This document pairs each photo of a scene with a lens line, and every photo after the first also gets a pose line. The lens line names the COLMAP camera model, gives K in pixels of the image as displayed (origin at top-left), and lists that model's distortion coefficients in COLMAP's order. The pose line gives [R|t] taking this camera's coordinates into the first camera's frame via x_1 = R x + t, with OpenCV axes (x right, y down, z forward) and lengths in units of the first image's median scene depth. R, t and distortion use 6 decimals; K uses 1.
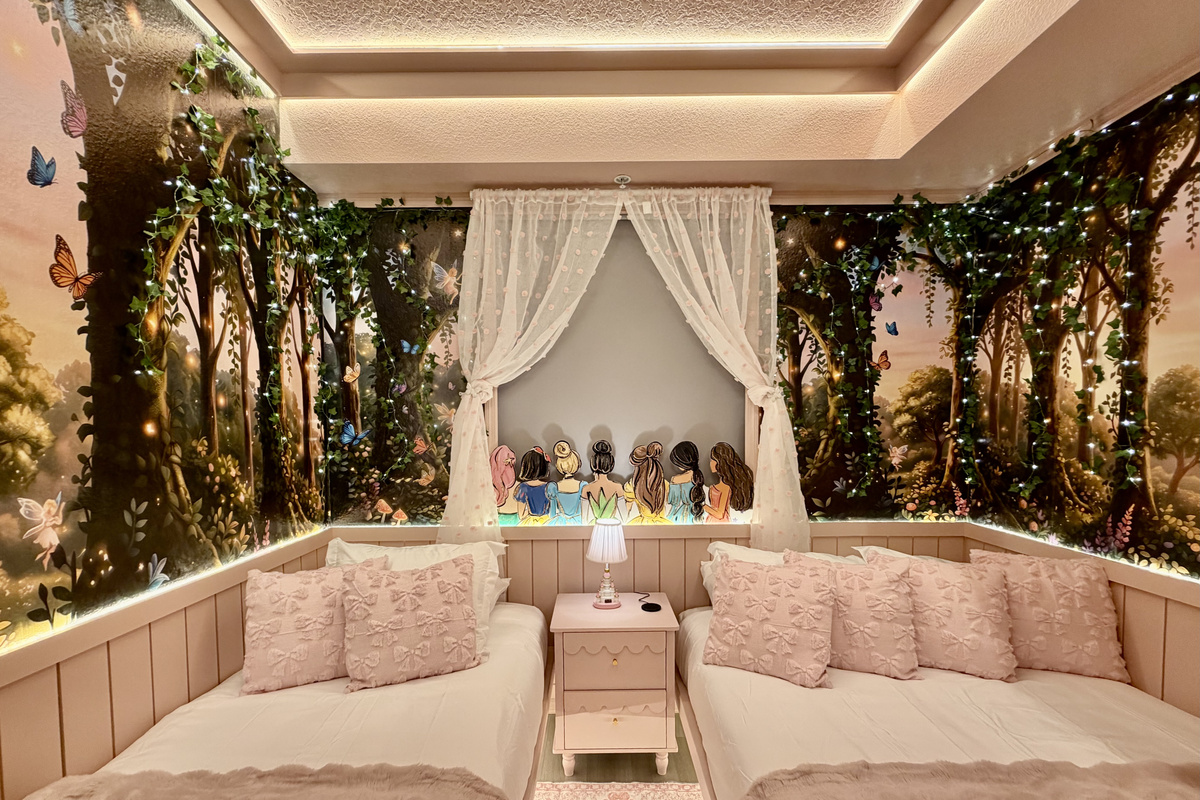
lens RADIAL K [[500.4, 0, 597.1], [0, 500.4, 448.7], [0, 0, 1]] dist [0.001875, -0.000637]
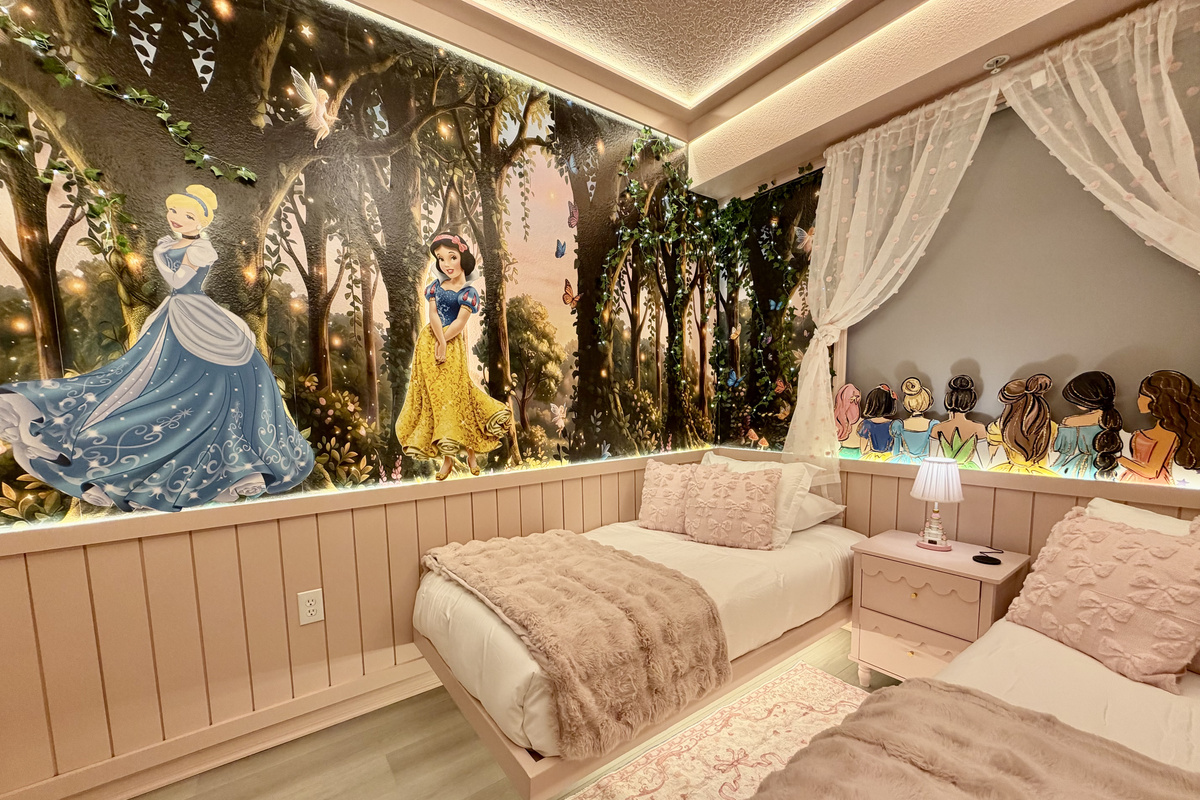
lens RADIAL K [[478.0, 0, 595.7], [0, 478.0, 449.0], [0, 0, 1]] dist [0.000930, -0.000369]
pose [[0.585600, 0.080268, -0.806616, 0.344030], [-0.016898, 0.996078, 0.086854, 0.054466], [0.810424, -0.037232, 0.584660, -0.048000]]
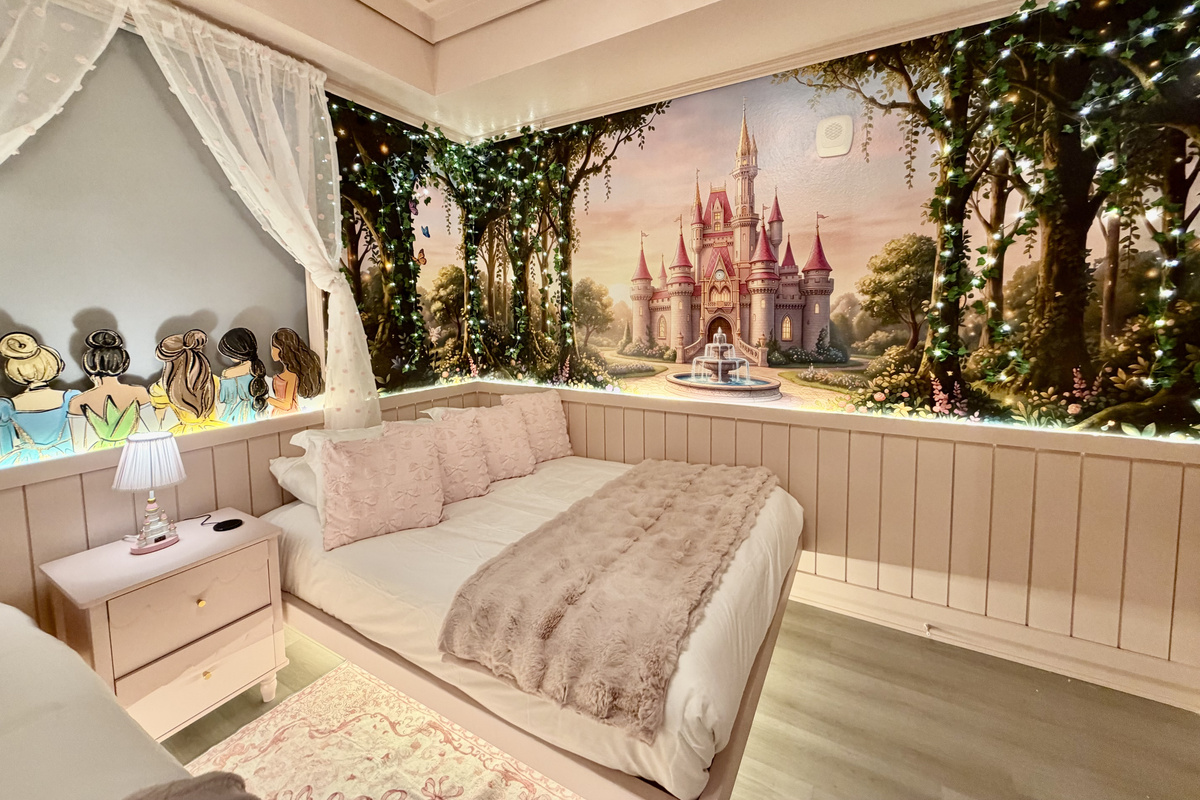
lens RADIAL K [[478.0, 0, 597.7], [0, 478.0, 348.9], [0, 0, 1]] dist [0.000930, -0.000369]
pose [[0.501970, -0.064561, 0.862472, -0.235672], [0.045178, 0.997806, 0.048397, 0.009985], [-0.863704, 0.014671, 0.503786, 0.049638]]
